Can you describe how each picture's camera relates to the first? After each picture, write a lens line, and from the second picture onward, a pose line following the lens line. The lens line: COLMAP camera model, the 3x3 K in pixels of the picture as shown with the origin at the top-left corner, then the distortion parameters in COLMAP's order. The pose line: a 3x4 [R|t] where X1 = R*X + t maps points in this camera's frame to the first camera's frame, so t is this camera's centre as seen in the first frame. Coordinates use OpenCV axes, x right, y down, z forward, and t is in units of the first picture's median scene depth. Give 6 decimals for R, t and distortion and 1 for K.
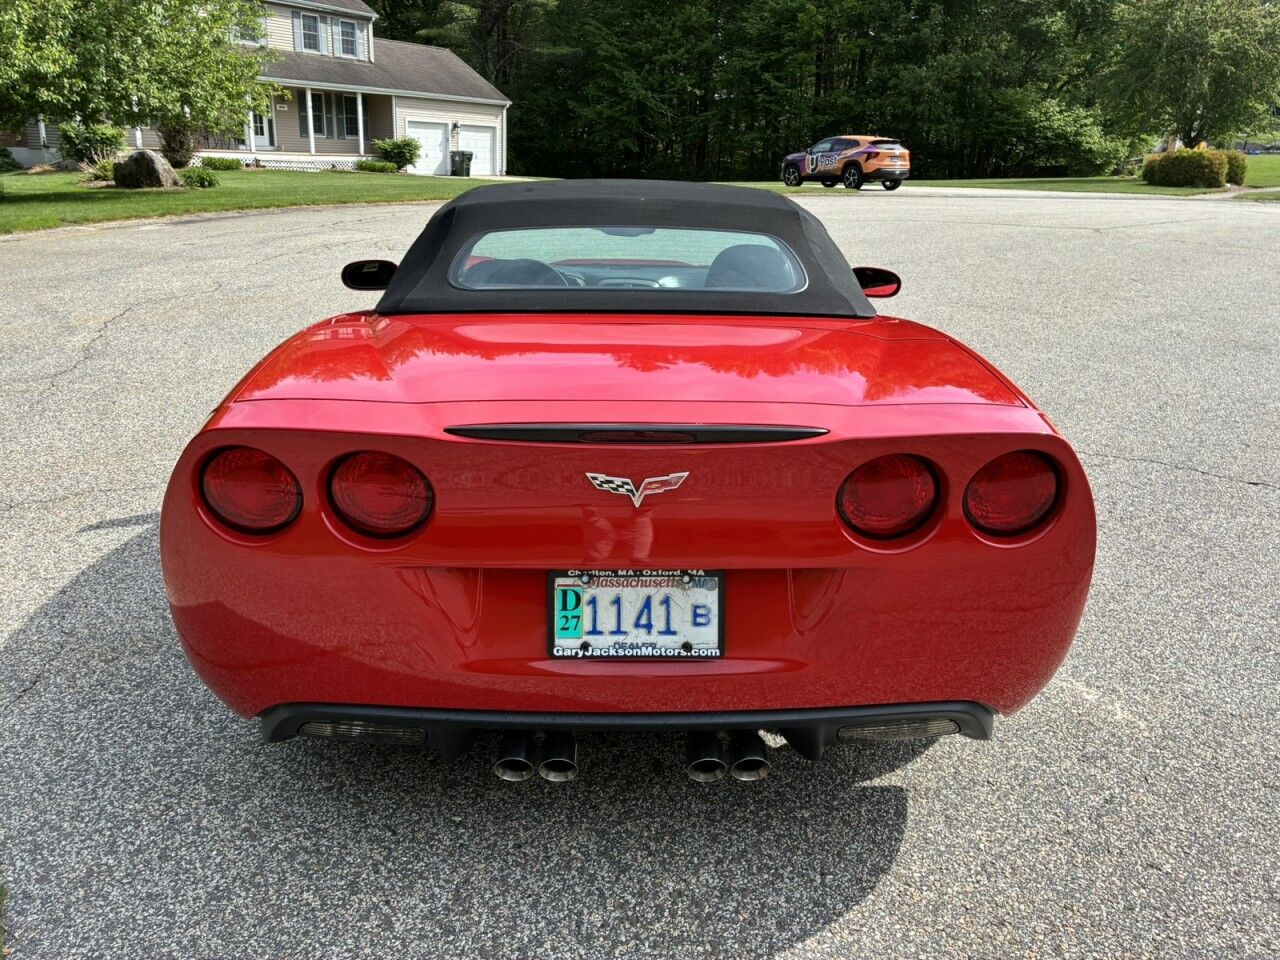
lens RADIAL K [[971.9, 0, 640.9], [0, 971.9, 474.5], [0, 0, 1]] dist [0.057816, -0.068379]
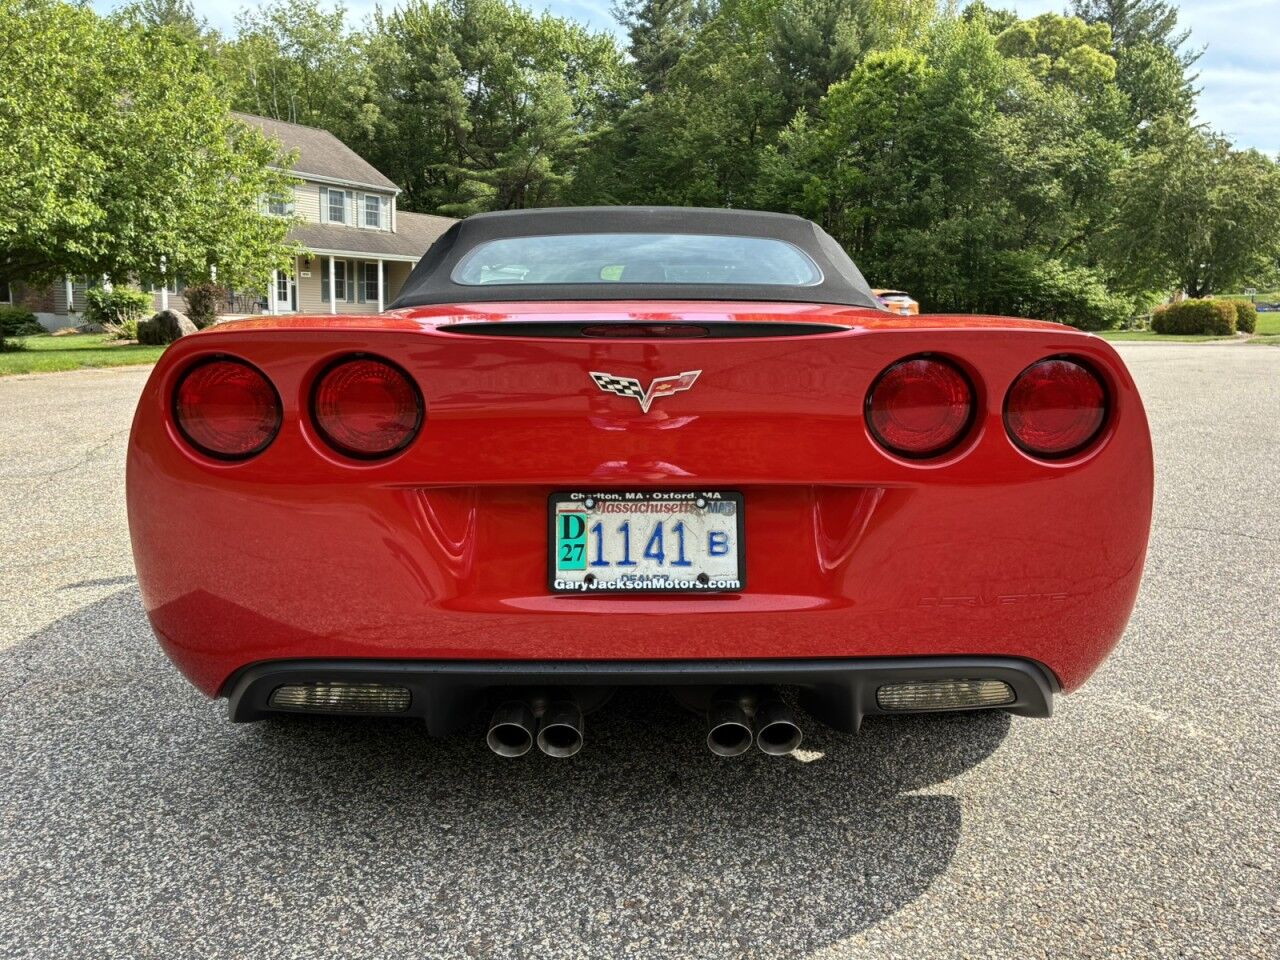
lens RADIAL K [[997.1, 0, 643.0], [0, 997.1, 463.6], [0, 0, 1]] dist [0.043821, -0.048743]
pose [[0.999851, -0.011846, -0.012543, 0.000319], [0.009443, 0.984205, -0.176778, 0.015592], [0.014439, 0.176633, 0.984171, 0.005037]]
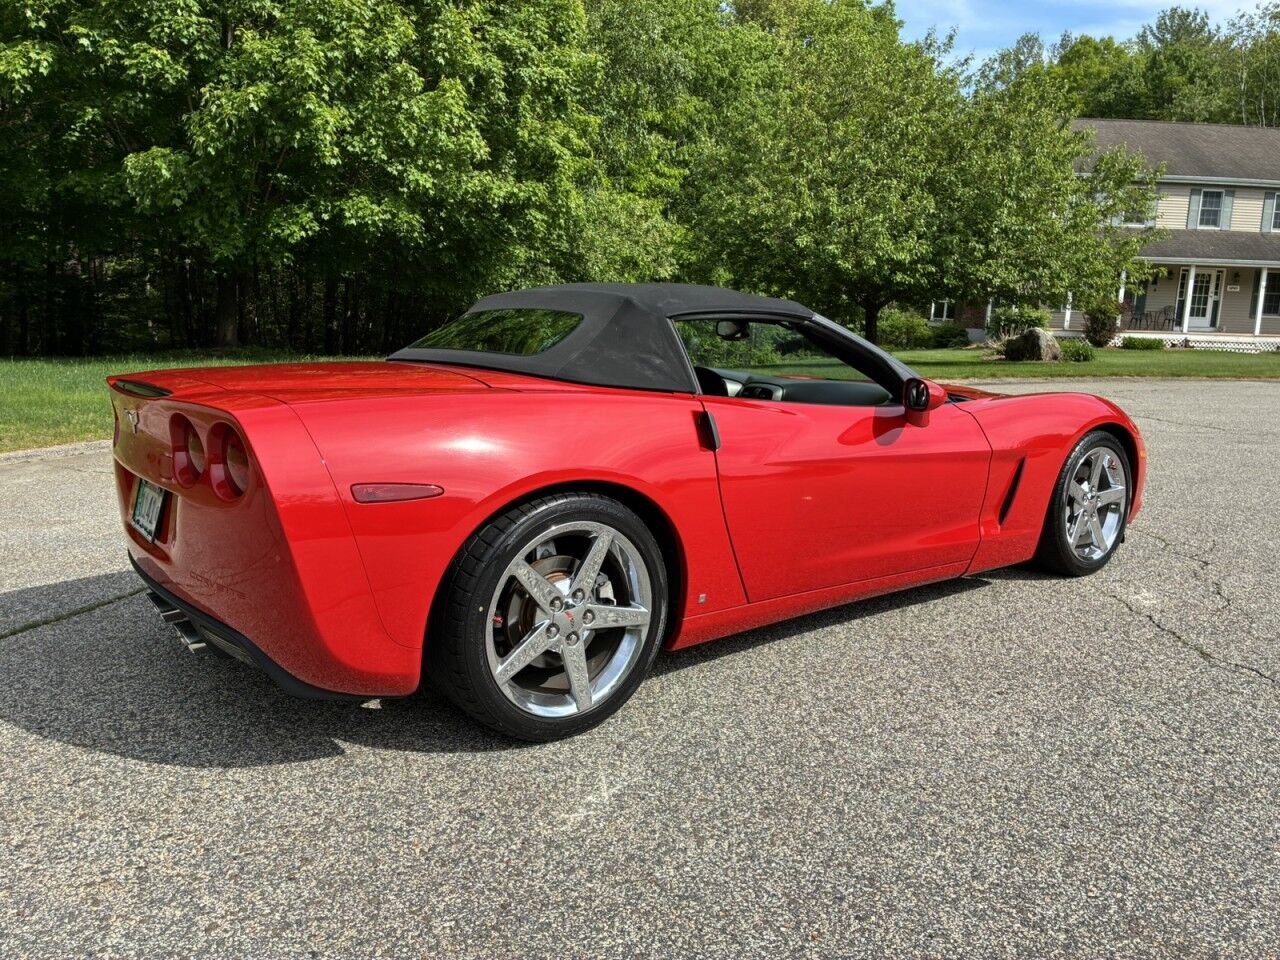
lens RADIAL K [[971.9, 0, 637.6], [0, 971.9, 466.4], [0, 0, 1]] dist [0.057816, -0.068379]
pose [[0.583804, 0.111083, -0.804259, 0.115836], [-0.261288, 0.963602, -0.056576, -0.002545], [0.768701, 0.243172, 0.591579, 0.042978]]
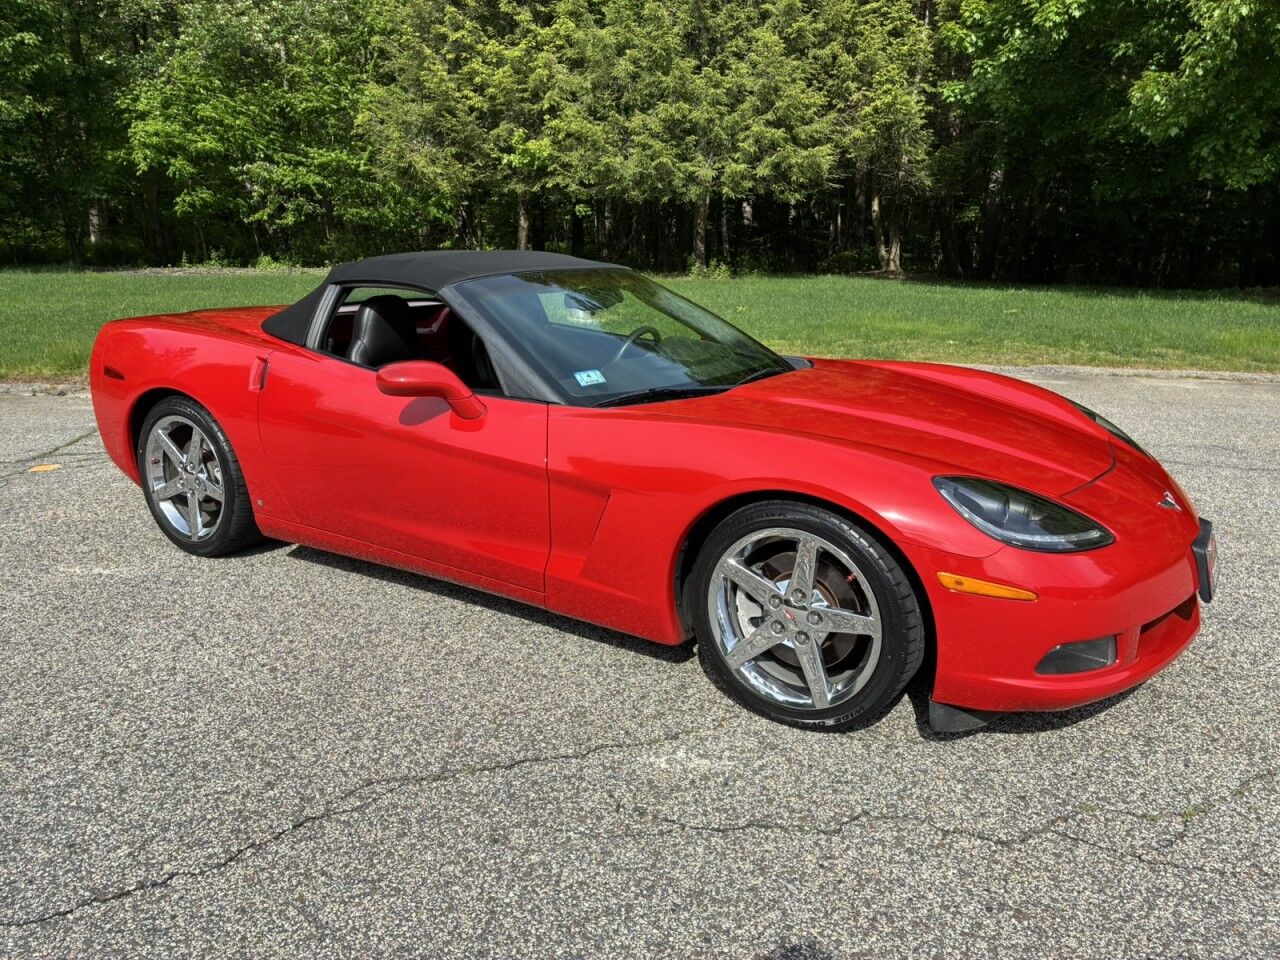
lens RADIAL K [[971.9, 0, 646.6], [0, 971.9, 465.3], [0, 0, 1]] dist [0.057816, -0.068379]
pose [[-0.566021, 0.171799, -0.806292, 0.116450], [-0.283970, 0.877558, 0.386332, -0.073236], [0.773939, 0.447635, -0.447930, 0.224310]]
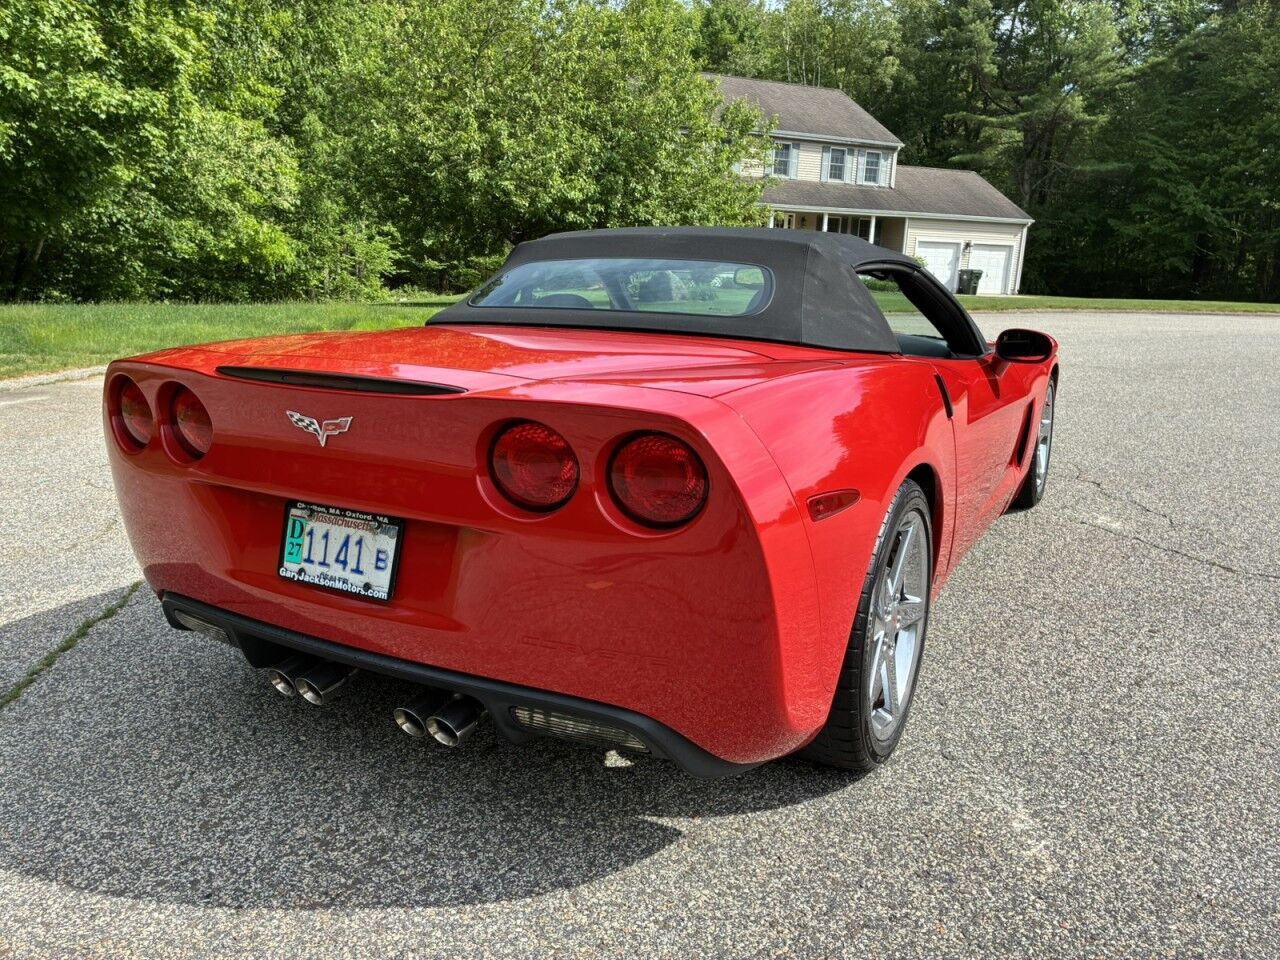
lens RADIAL K [[971.9, 0, 628.9], [0, 971.9, 469.2], [0, 0, 1]] dist [0.057816, -0.068379]
pose [[0.860180, 0.101925, -0.499701, 0.055069], [-0.162792, 0.983441, -0.079636, 0.005793], [0.483310, 0.149849, 0.862529, 0.012144]]
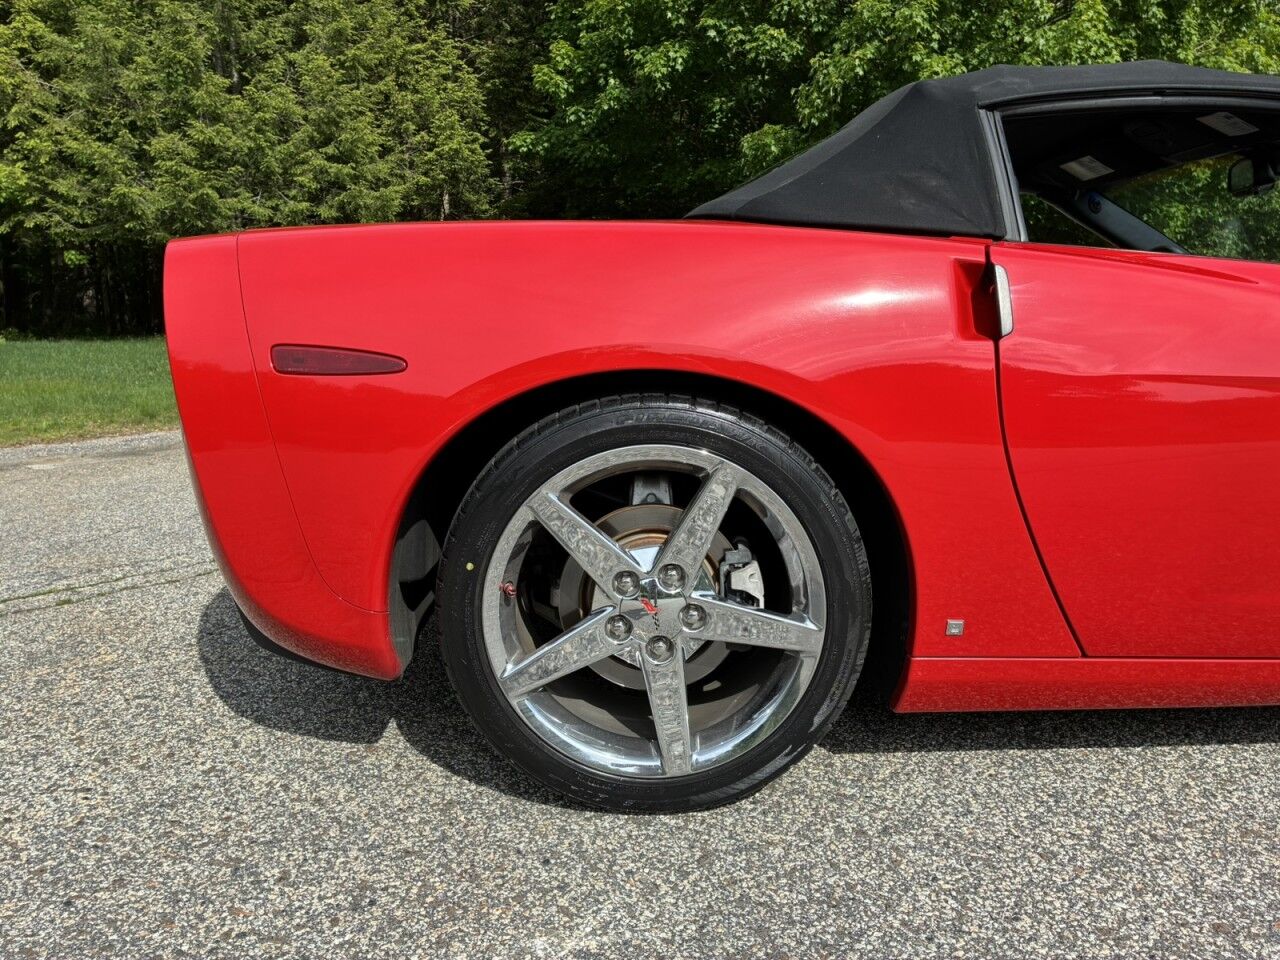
lens RADIAL K [[971.9, 0, 639.3], [0, 971.9, 474.9], [0, 0, 1]] dist [0.057816, -0.068379]
pose [[-0.027324, 0.148687, -0.988507, 0.089053], [-0.317776, 0.936287, 0.149616, -0.007405], [0.947772, 0.318212, 0.021666, 0.095818]]
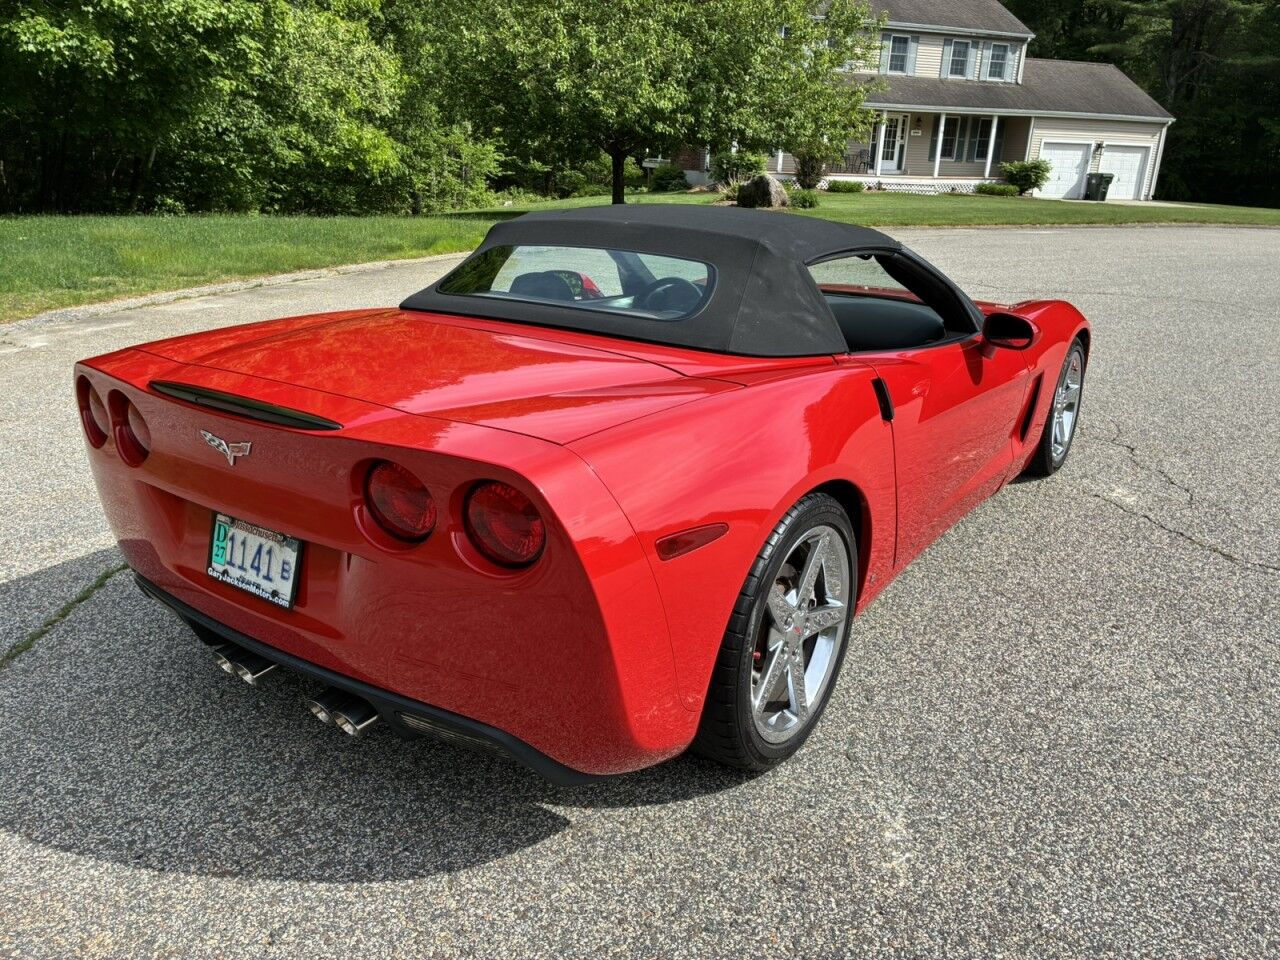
lens RADIAL K [[971.9, 0, 638.7], [0, 971.9, 466.8], [0, 0, 1]] dist [0.057816, -0.068379]
pose [[0.803051, 0.175450, -0.569496, 0.069973], [-0.191373, 0.980984, 0.032364, -0.006486], [0.564345, 0.082996, 0.821357, 0.017275]]
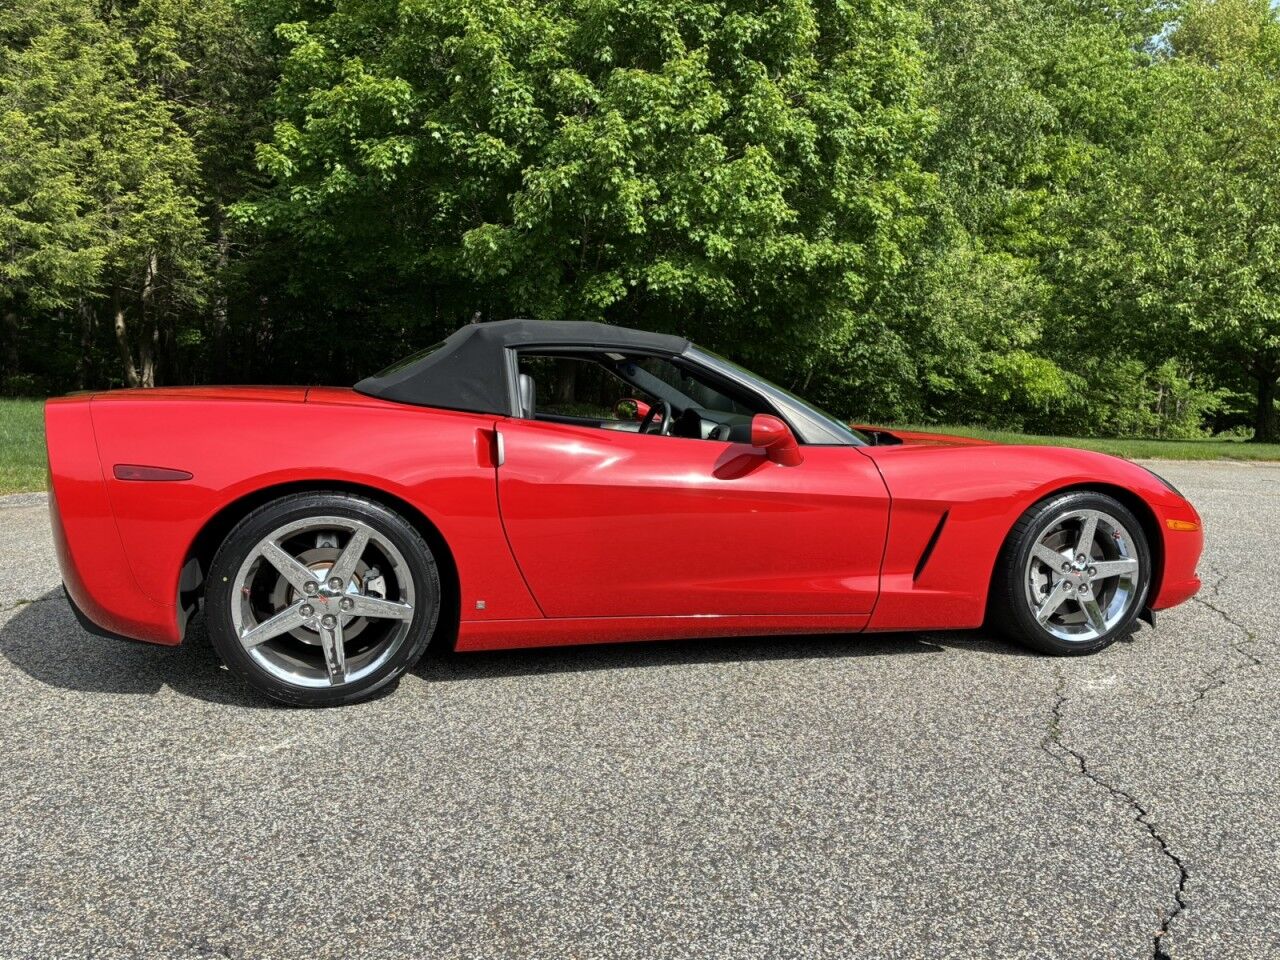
lens RADIAL K [[997.1, 0, 671.6], [0, 997.1, 504.1], [0, 0, 1]] dist [0.043821, -0.048743]
pose [[0.251849, 0.109038, -0.961604, 0.153634], [-0.333670, 0.942489, 0.019480, -0.017819], [0.908425, 0.315952, 0.273748, 0.101525]]
